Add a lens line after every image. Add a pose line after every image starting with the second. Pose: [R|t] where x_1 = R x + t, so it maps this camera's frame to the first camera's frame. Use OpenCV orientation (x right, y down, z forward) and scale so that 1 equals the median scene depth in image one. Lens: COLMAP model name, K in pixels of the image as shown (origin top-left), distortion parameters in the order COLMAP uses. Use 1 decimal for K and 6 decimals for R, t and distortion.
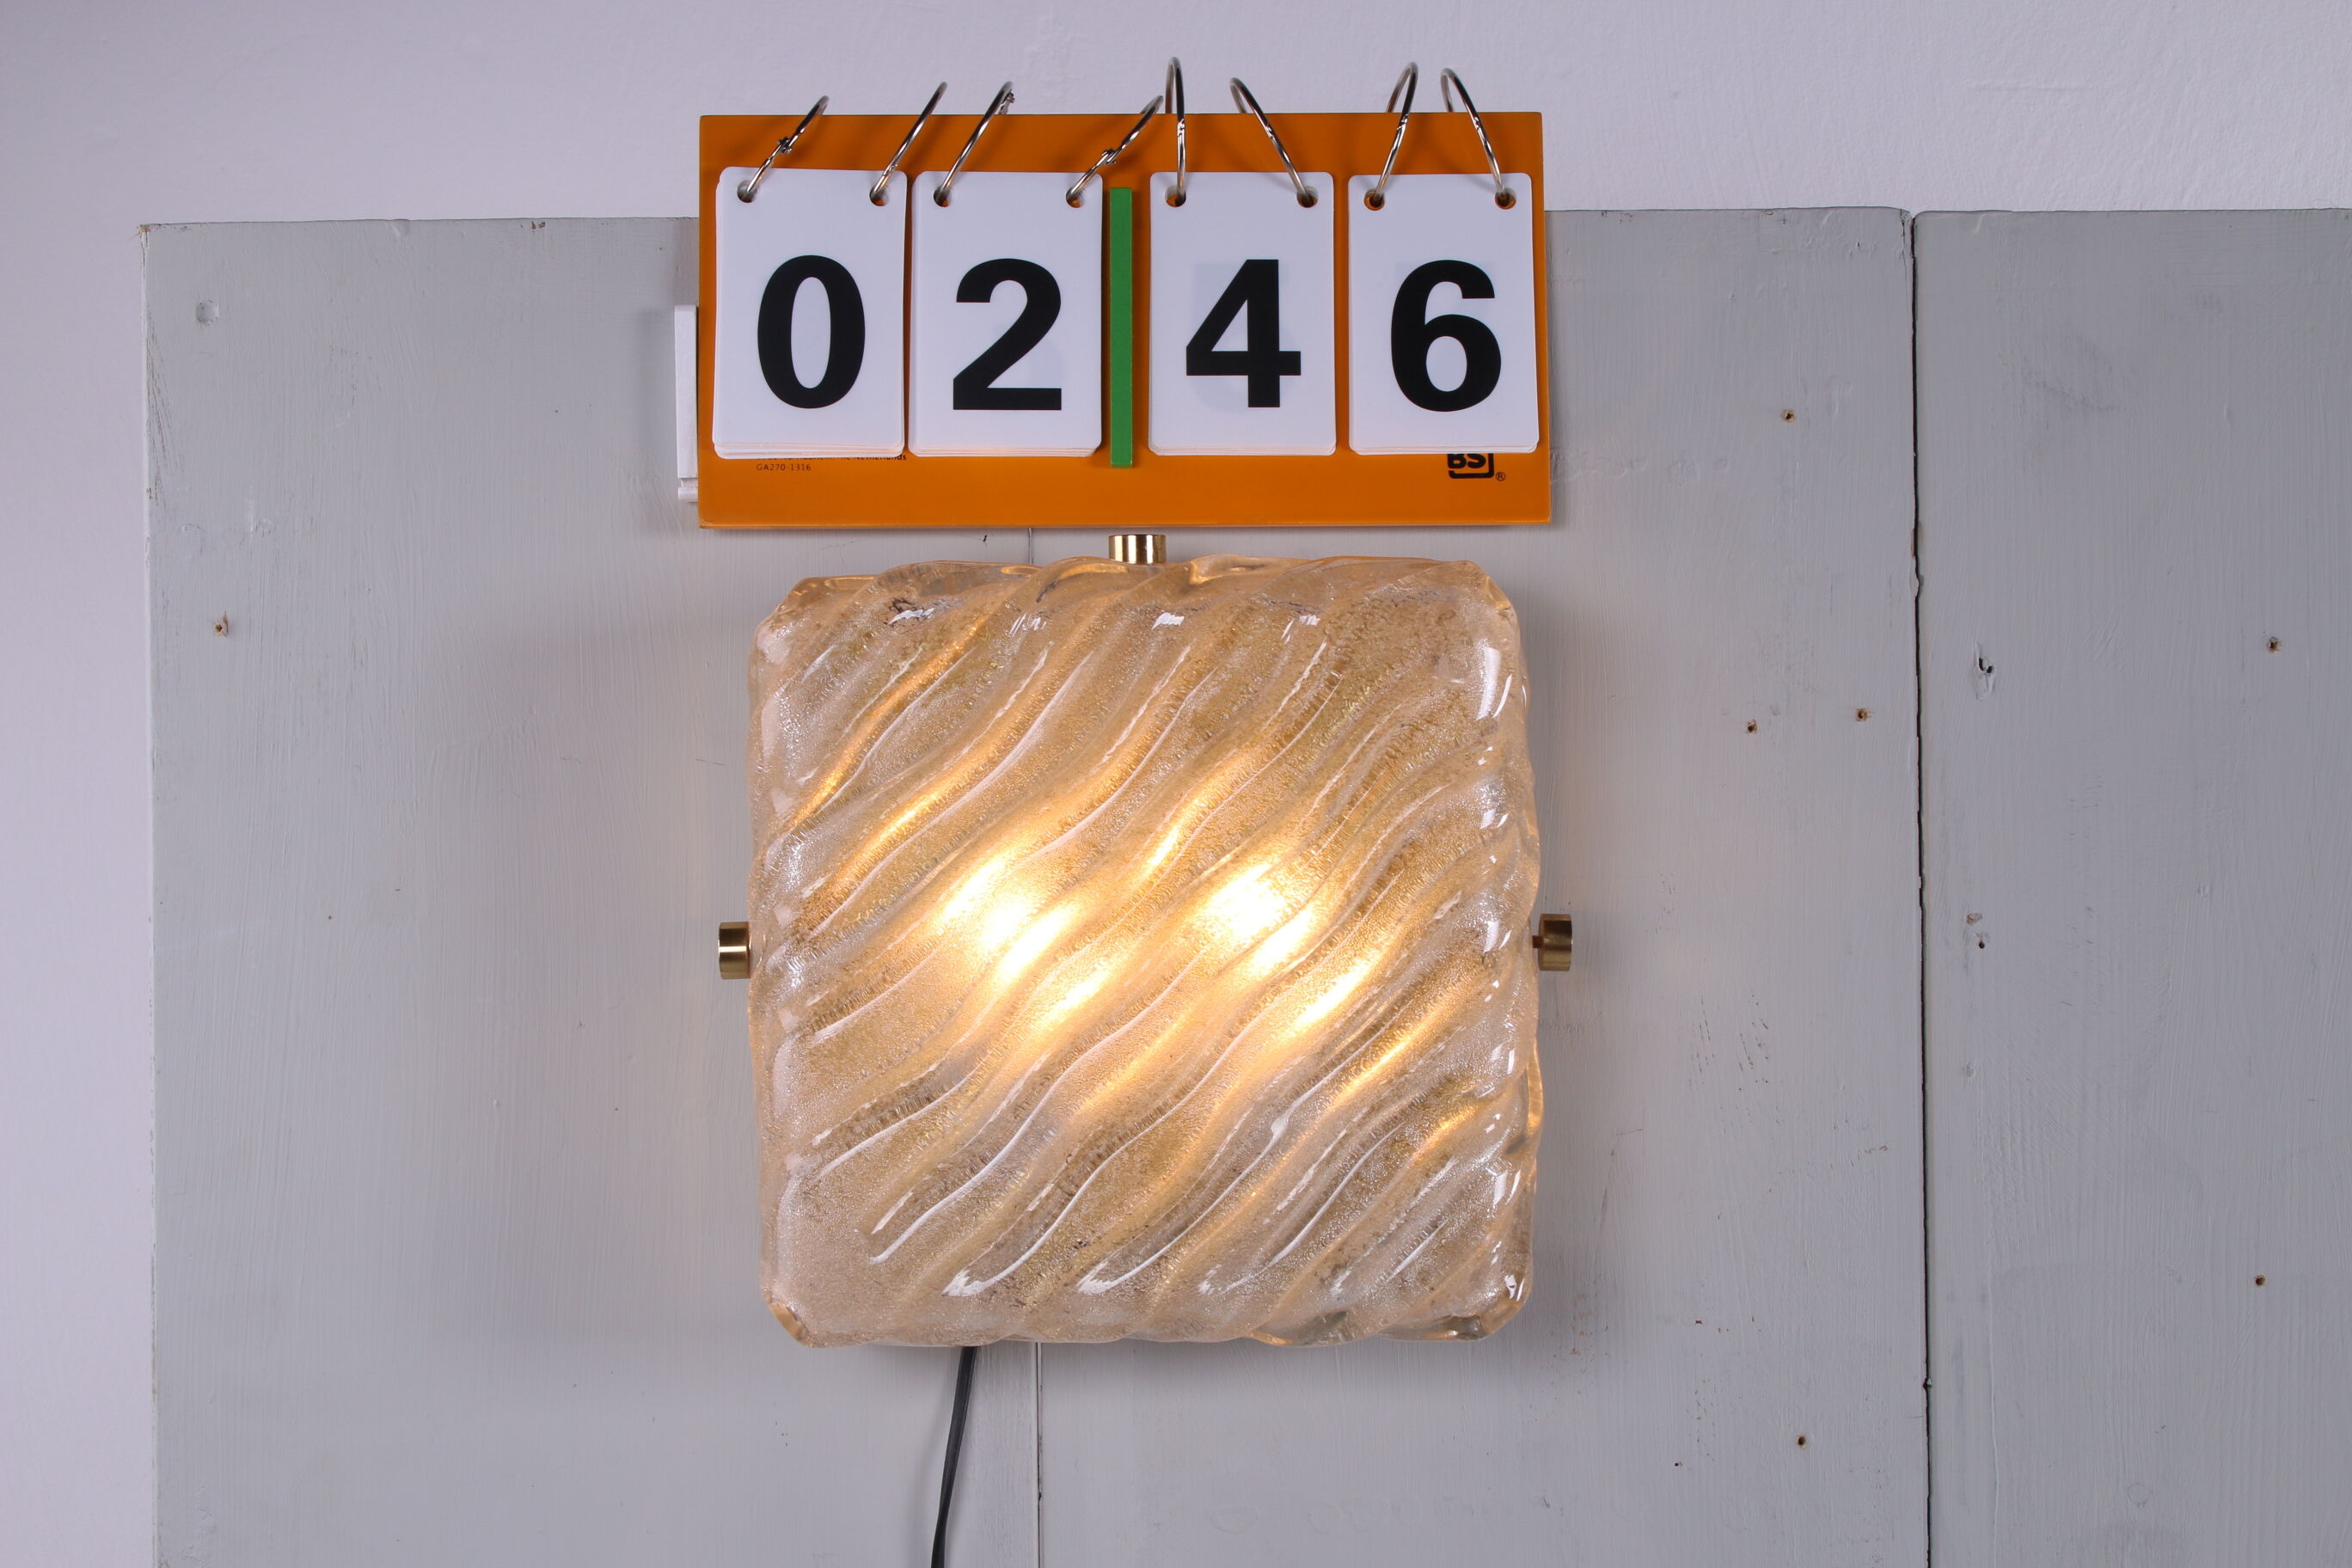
lens RADIAL K [[4182.1, 0, 1176.3], [0, 4182.1, 776.3], [0, 0, 1]] dist [0.049865, 0.000000]
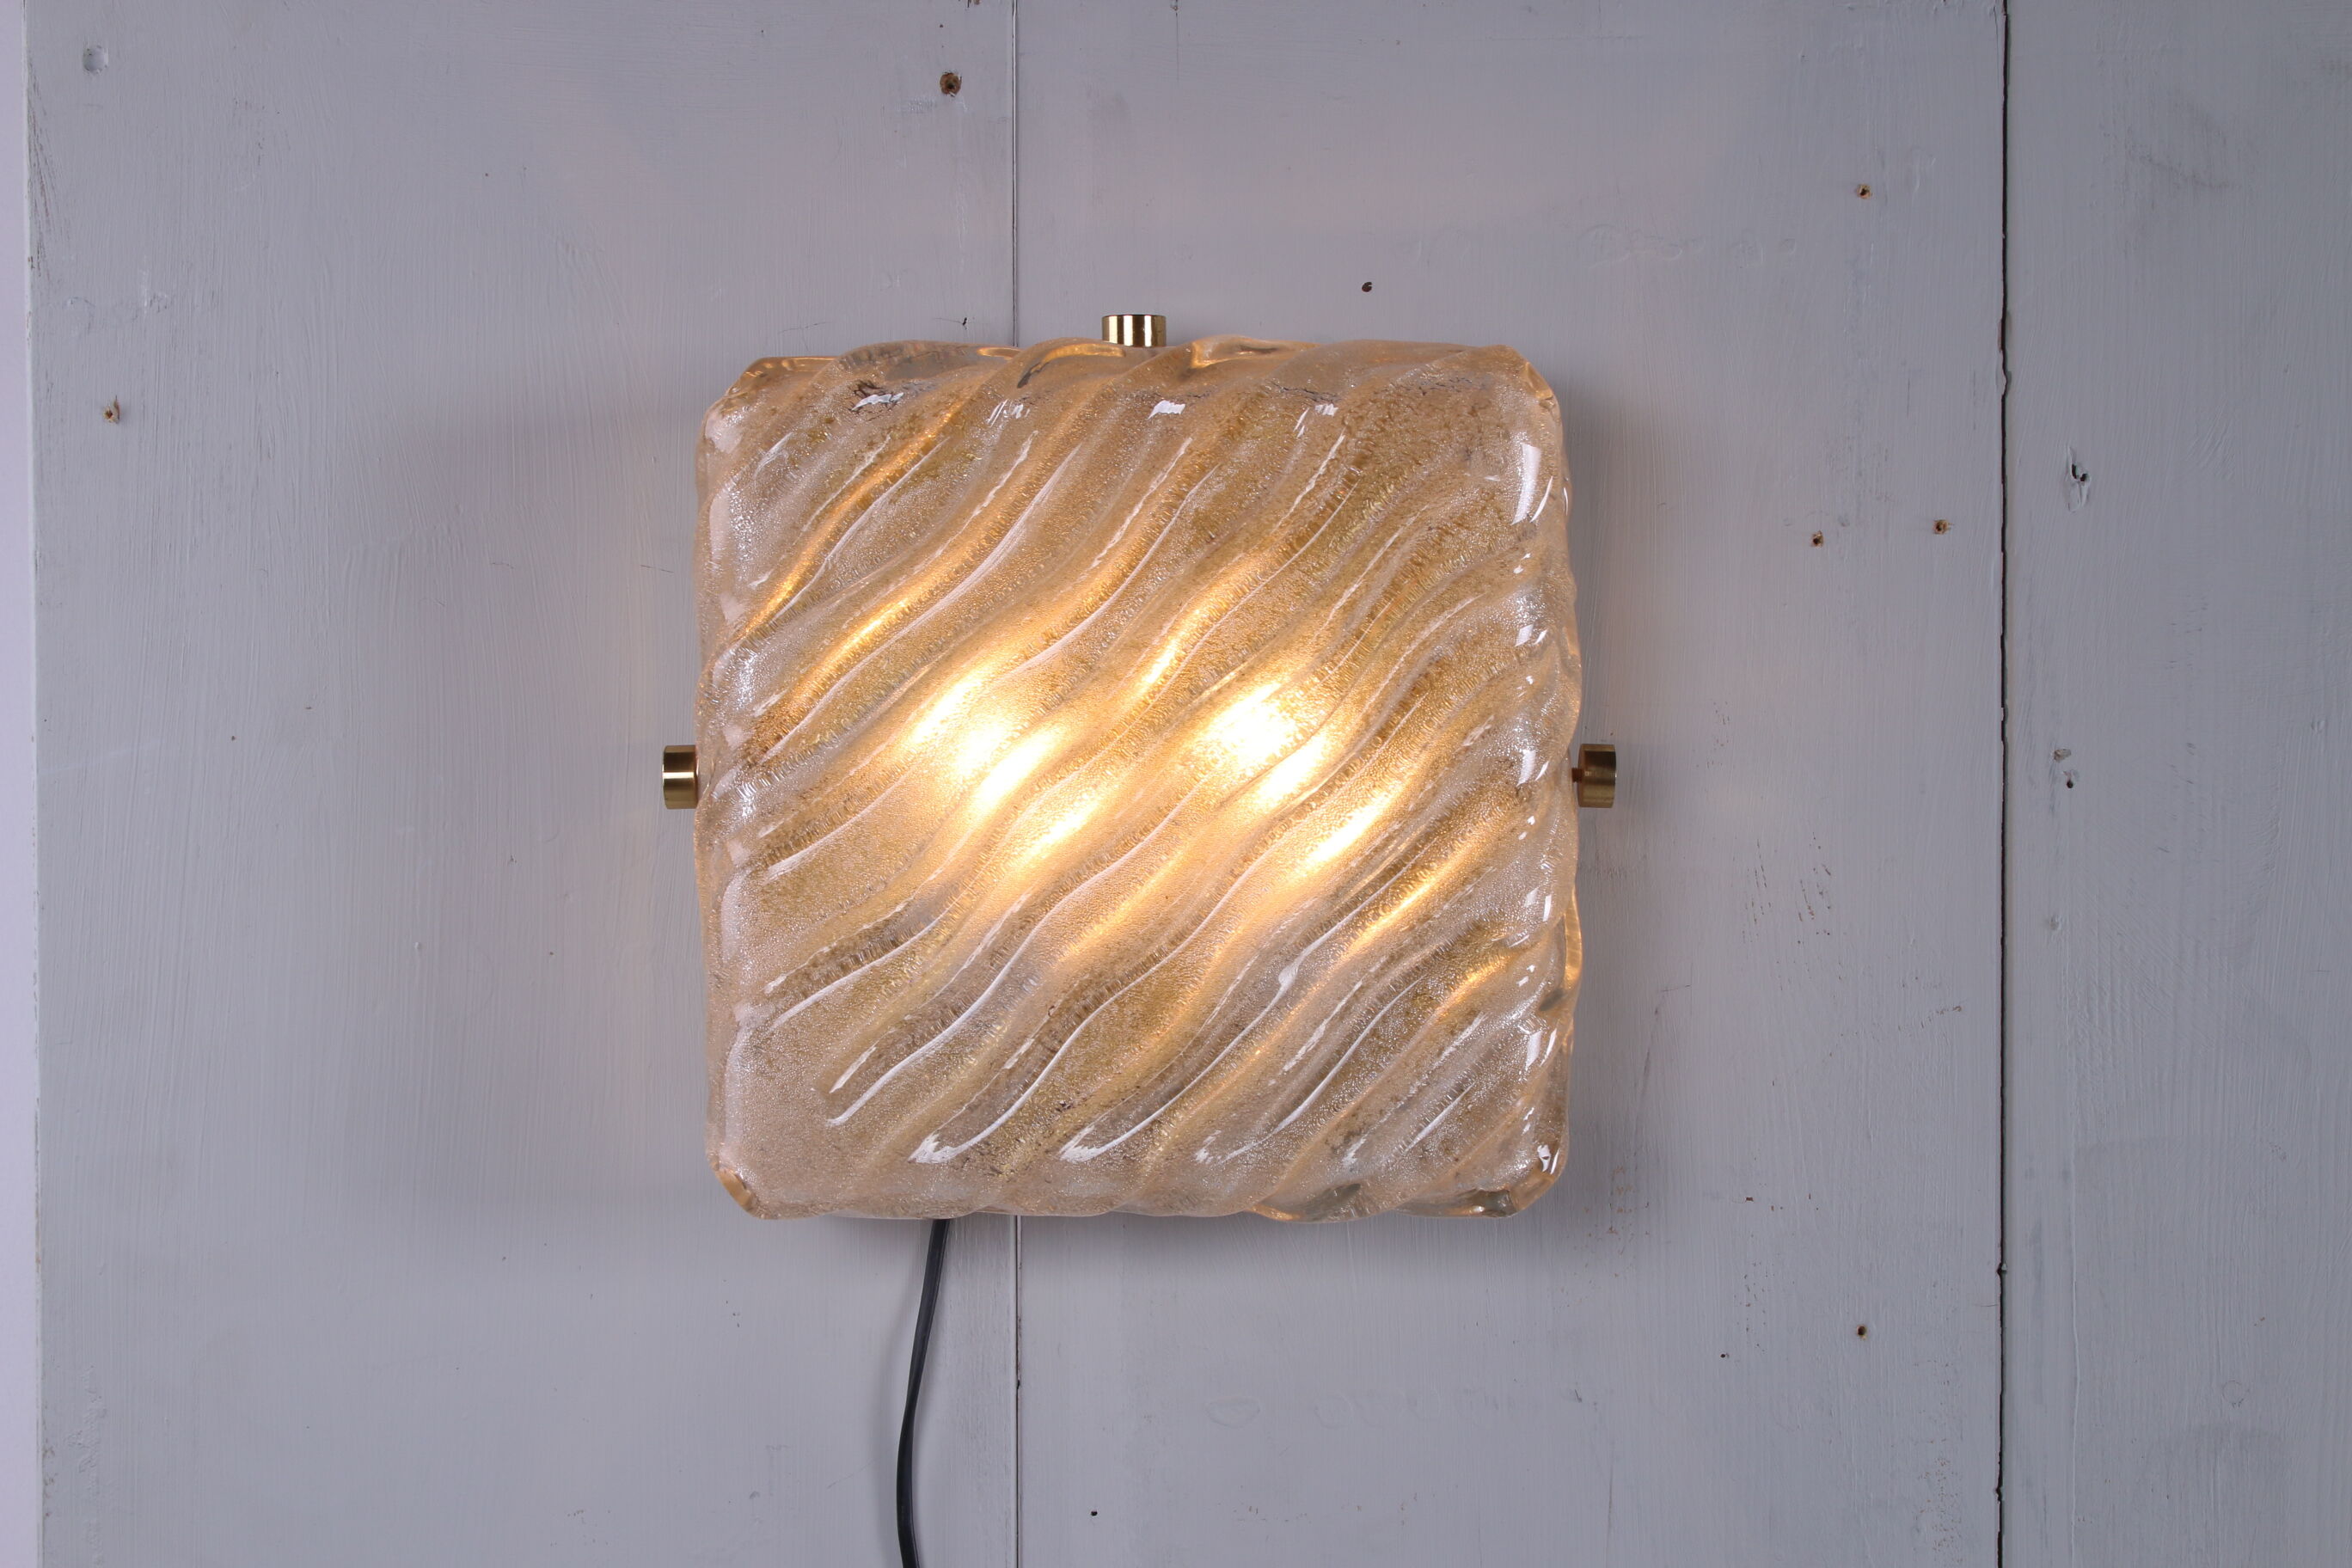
lens RADIAL K [[4182.1, 0, 1174.9], [0, 4182.1, 789.3], [0, 0, 1]] dist [0.049865, 0.000000]
pose [[0.999965, 0.008335, -0.001010, 0.001198], [-0.008298, 0.999443, 0.032318, 0.014901], [0.001279, -0.032308, 0.999477, 0.108285]]
